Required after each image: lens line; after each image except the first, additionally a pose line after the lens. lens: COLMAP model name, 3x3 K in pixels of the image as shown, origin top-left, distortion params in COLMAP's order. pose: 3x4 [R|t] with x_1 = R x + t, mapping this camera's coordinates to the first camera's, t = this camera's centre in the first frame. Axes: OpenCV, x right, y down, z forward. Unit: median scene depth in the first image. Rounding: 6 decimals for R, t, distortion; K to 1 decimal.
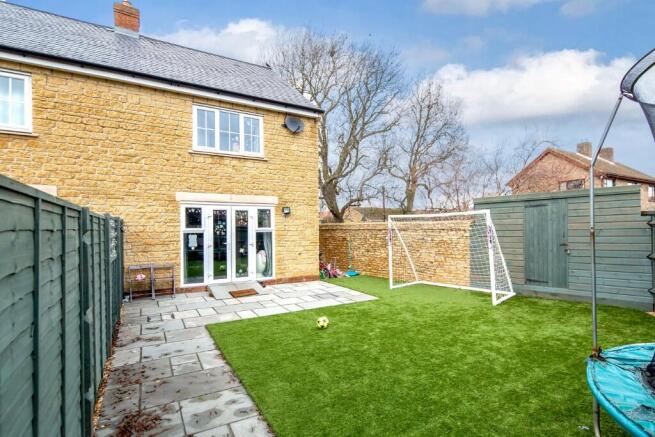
lens RADIAL K [[326.7, 0, 340.4], [0, 326.7, 218.7], [0, 0, 1]] dist [0.000211, -0.000099]
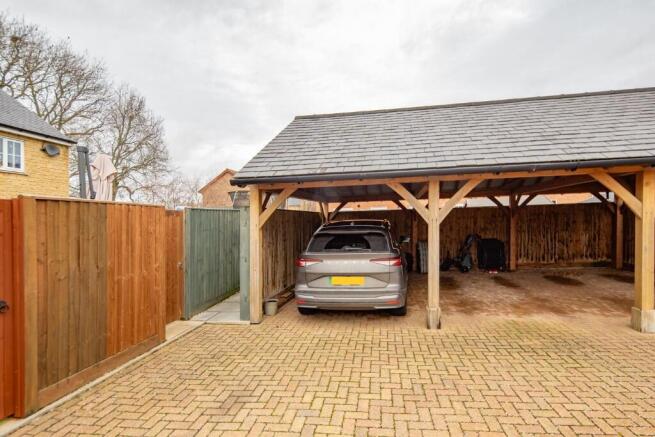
lens RADIAL K [[326.7, 0, 340.4], [0, 326.7, 218.7], [0, 0, 1]] dist [0.000211, -0.000099]
pose [[0.634477, -0.007616, 0.772904, -0.302165], [0.005375, 0.999971, 0.005441, 0.000043], [-0.772923, 0.000702, 0.634499, -0.563124]]
